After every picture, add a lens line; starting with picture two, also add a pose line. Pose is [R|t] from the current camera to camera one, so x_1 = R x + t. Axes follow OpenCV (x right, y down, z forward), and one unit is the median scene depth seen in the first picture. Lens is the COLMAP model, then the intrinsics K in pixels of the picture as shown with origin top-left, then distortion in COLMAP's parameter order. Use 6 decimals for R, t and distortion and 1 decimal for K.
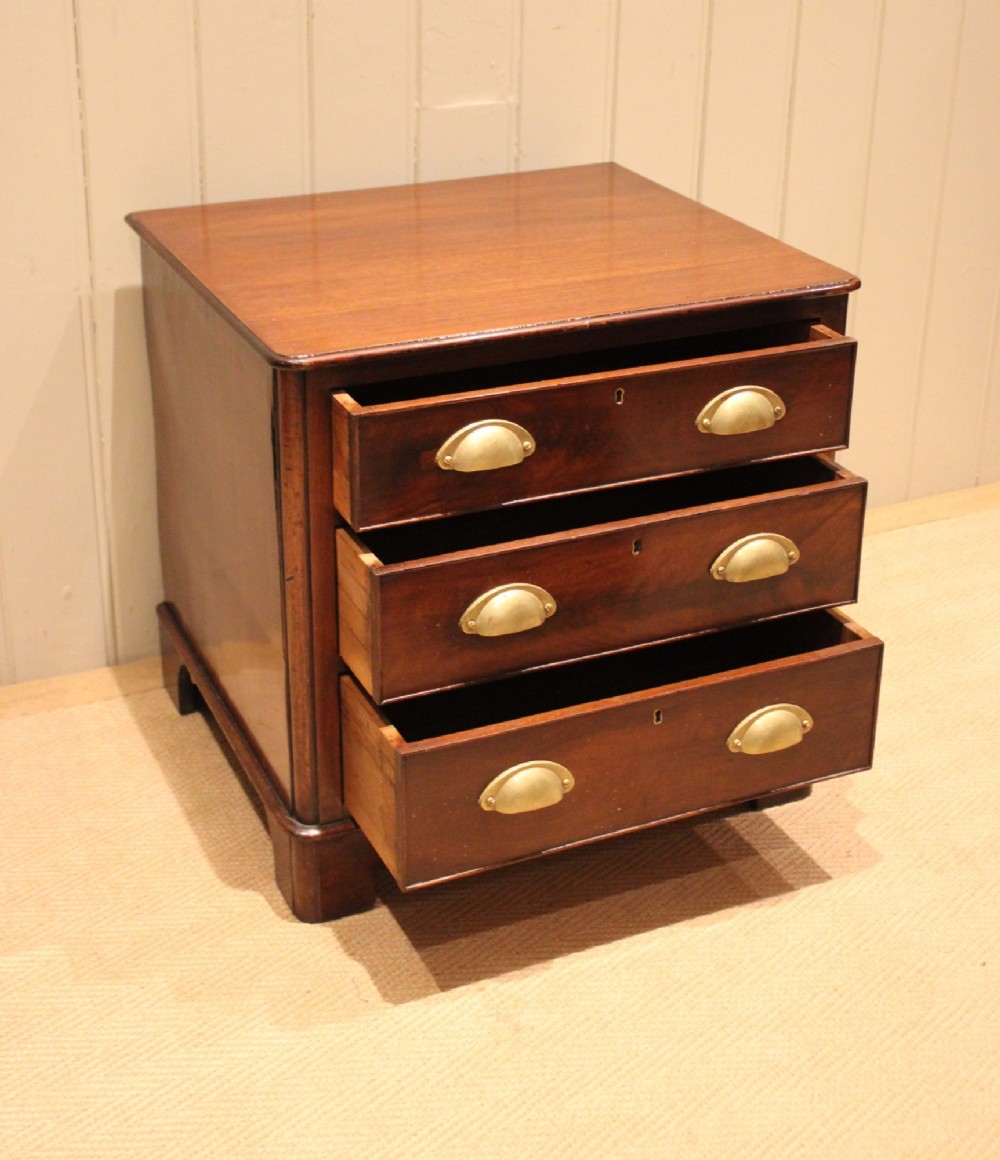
lens RADIAL K [[1868.8, 0, 464.0], [0, 1868.8, 424.2], [0, 0, 1]] dist [-0.038874, -0.013271]
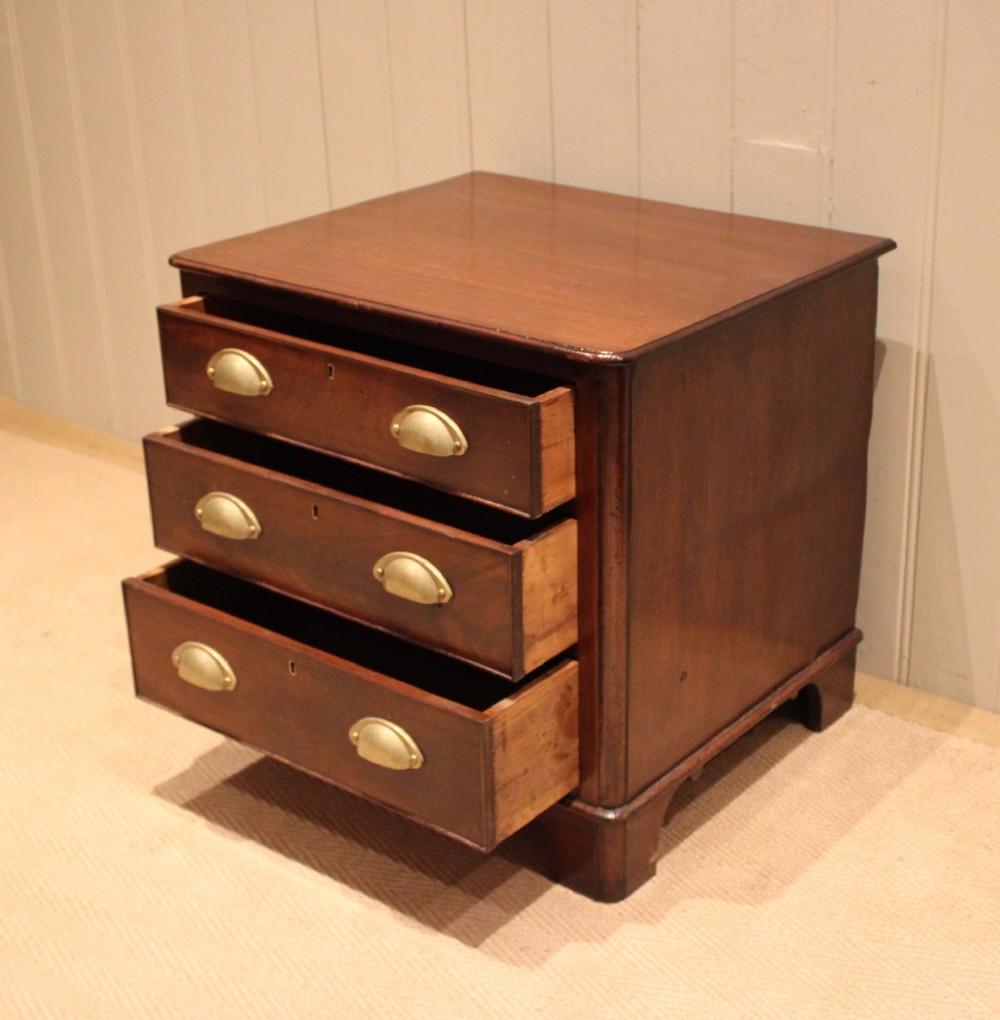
lens RADIAL K [[1758.7, 0, 549.5], [0, 1758.7, 549.1], [0, 0, 1]] dist [-0.068208, -0.028544]
pose [[0.480768, 0.355065, -0.801743, 0.864634], [-0.316561, 0.922964, 0.218923, -0.158656], [0.817711, 0.148549, 0.556131, 0.485668]]
